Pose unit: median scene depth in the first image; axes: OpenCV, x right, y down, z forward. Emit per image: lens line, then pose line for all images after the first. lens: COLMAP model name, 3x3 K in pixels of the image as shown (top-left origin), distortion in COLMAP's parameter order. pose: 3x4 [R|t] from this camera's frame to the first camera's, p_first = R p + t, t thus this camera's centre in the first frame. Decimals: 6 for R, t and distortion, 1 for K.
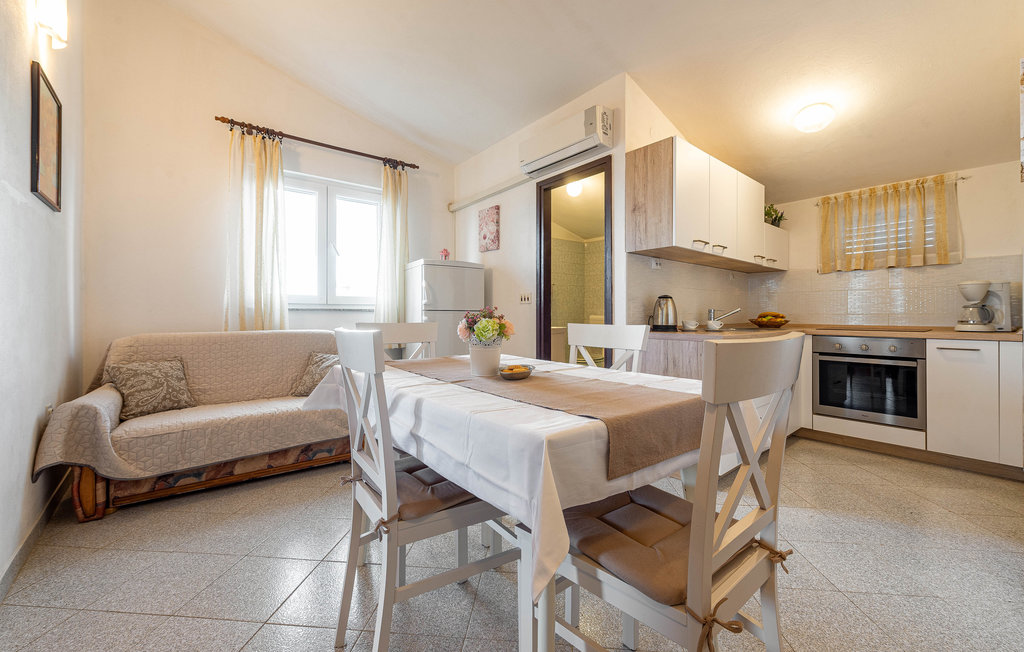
lens RADIAL K [[419.3, 0, 515.4], [0, 419.3, 317.4], [0, 0, 1]] dist [0.017498, -0.002584]
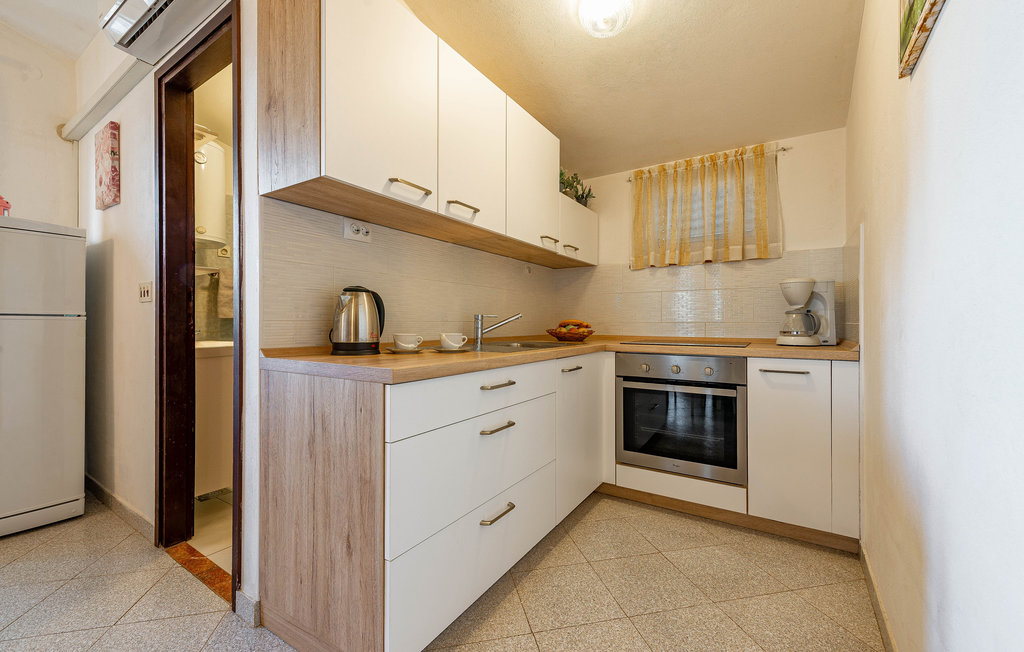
lens RADIAL K [[419.3, 0, 506.8], [0, 419.3, 328.9], [0, 0, 1]] dist [0.017498, -0.002584]
pose [[0.963908, -0.002832, 0.266220, 0.342352], [0.001322, 0.999982, 0.005850, -0.001259], [-0.266231, -0.005287, 0.963895, 0.374313]]
